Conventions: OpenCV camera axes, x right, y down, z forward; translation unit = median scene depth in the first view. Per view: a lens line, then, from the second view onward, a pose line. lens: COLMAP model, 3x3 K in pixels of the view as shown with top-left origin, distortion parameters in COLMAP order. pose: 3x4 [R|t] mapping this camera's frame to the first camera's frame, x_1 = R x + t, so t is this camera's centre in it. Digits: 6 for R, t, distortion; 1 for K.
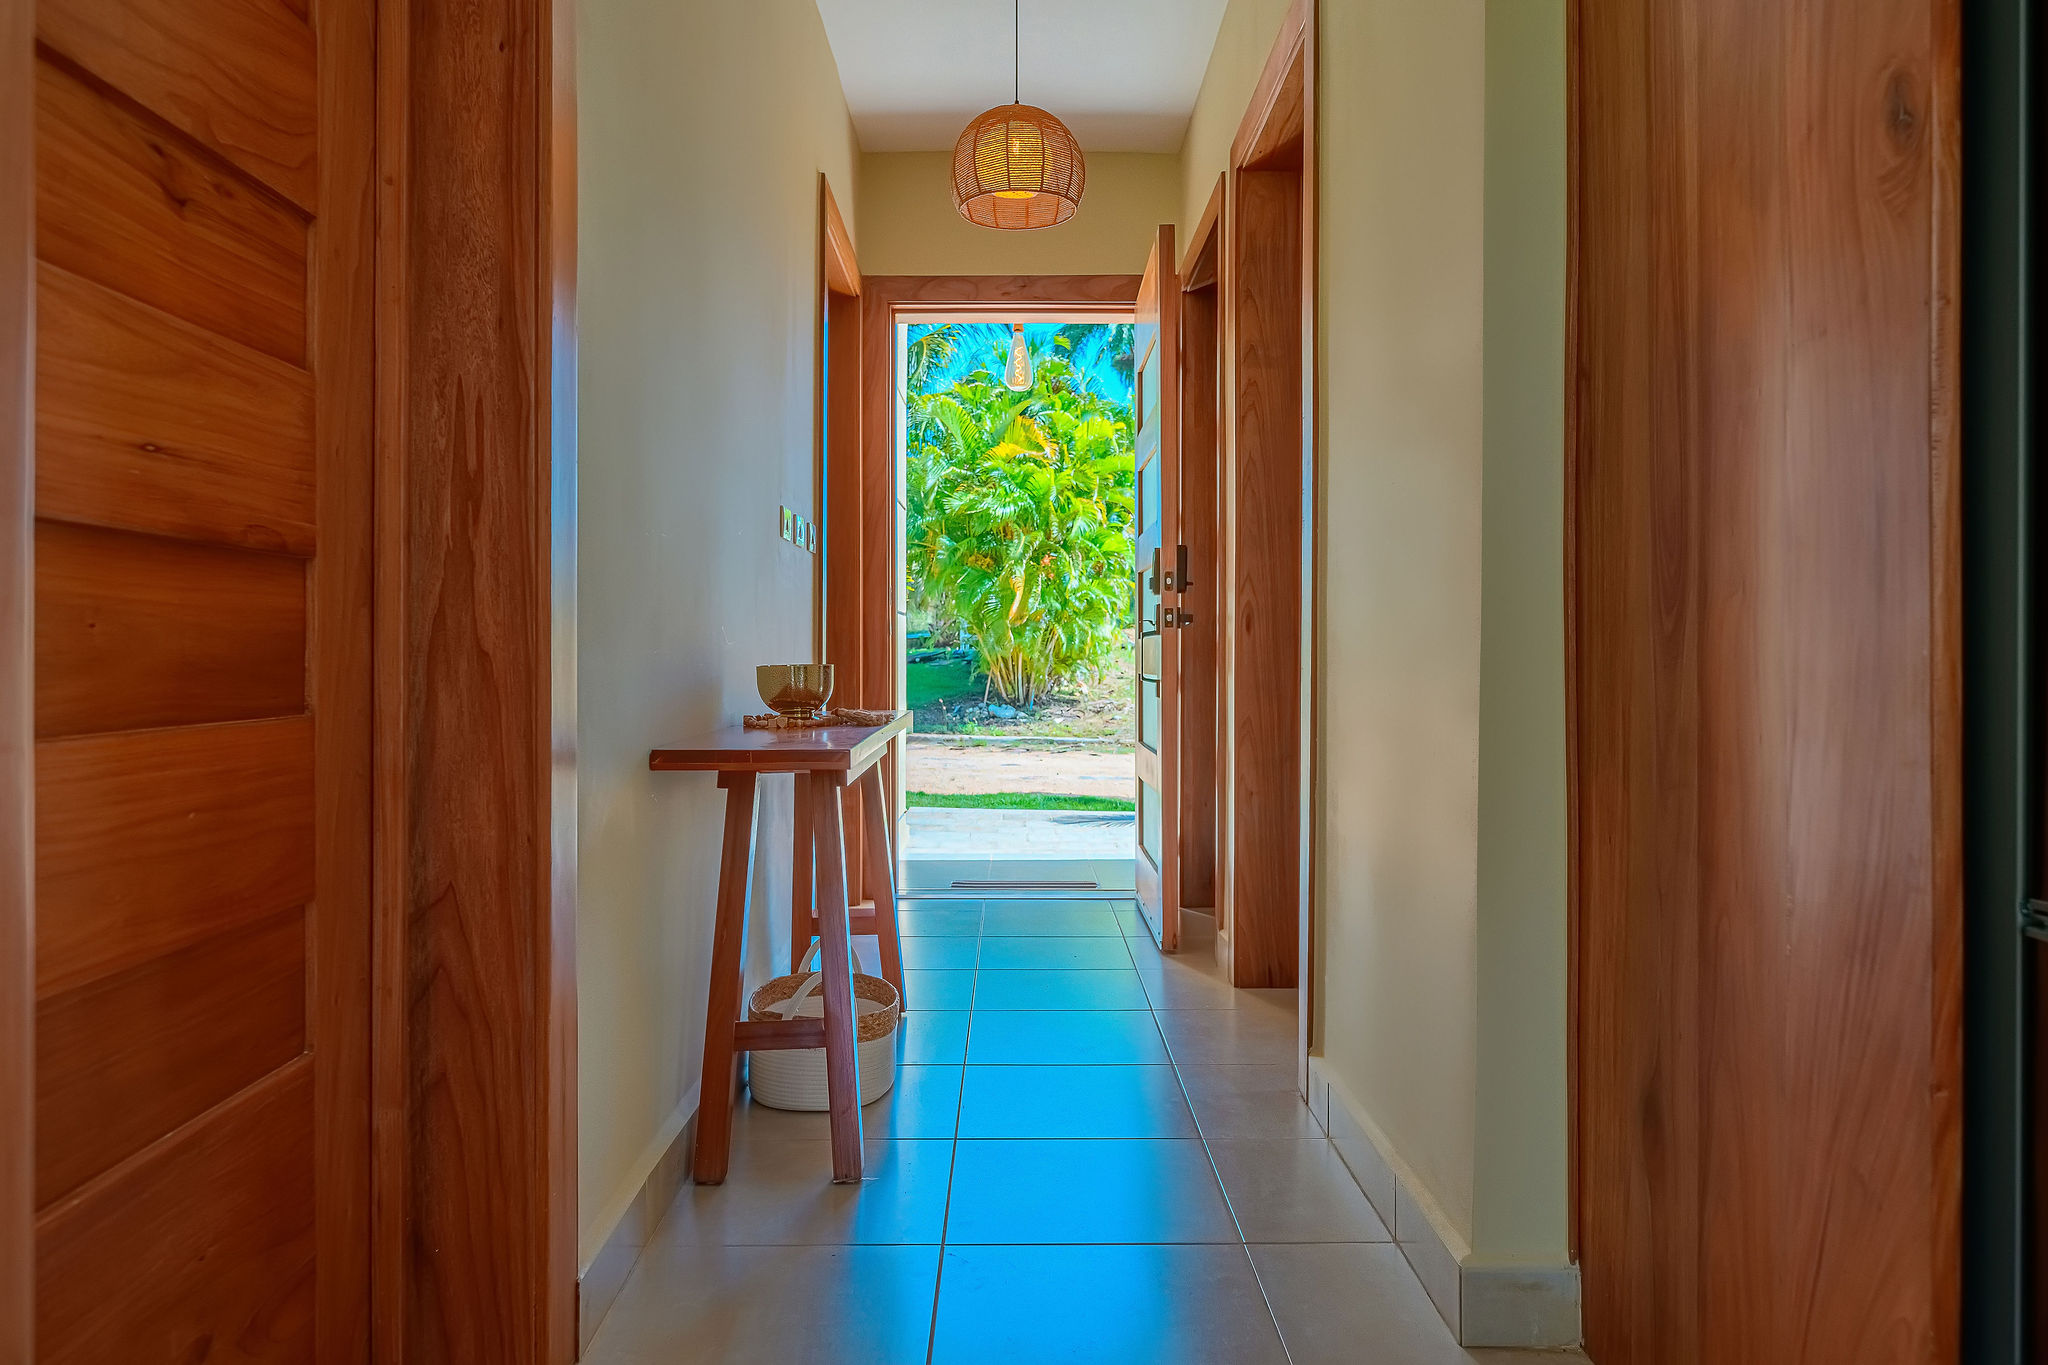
lens RADIAL K [[1409.8, 0, 1015.0], [0, 1409.8, 675.3], [0, 0, 1]] dist [0.002613, -0.002562]
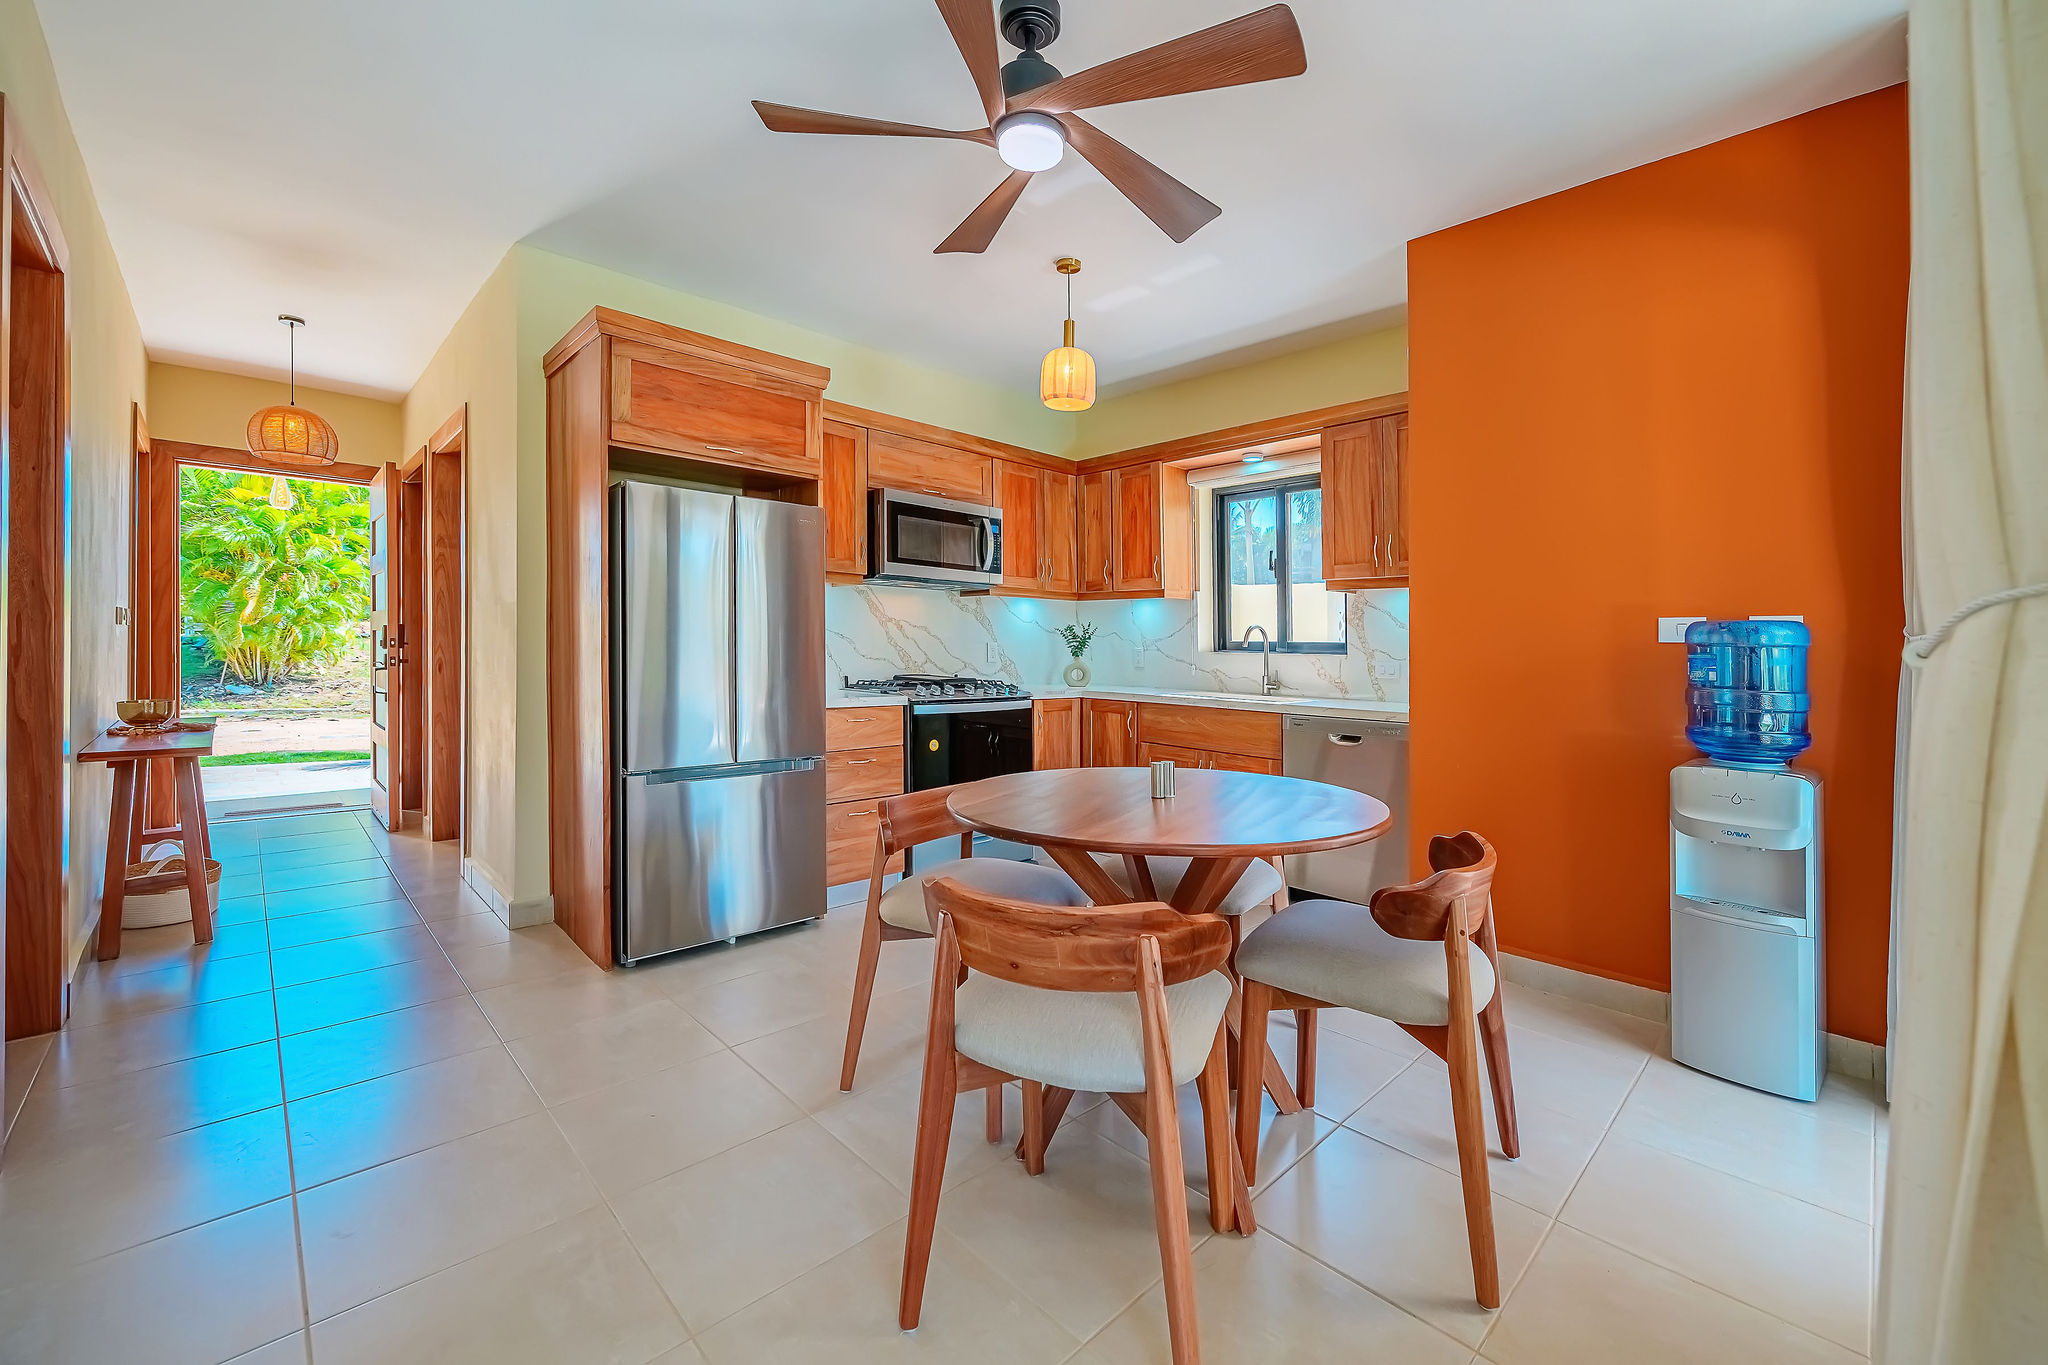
lens RADIAL K [[810.2, 0, 1030.1], [0, 810.2, 675.7], [0, 0, 1]] dist [-0.000101, -0.000569]
pose [[0.717827, -0.004171, 0.696209, -0.058392], [-0.009924, 0.999819, 0.016222, -0.072591], [-0.696150, -0.018554, 0.717656, -0.642843]]
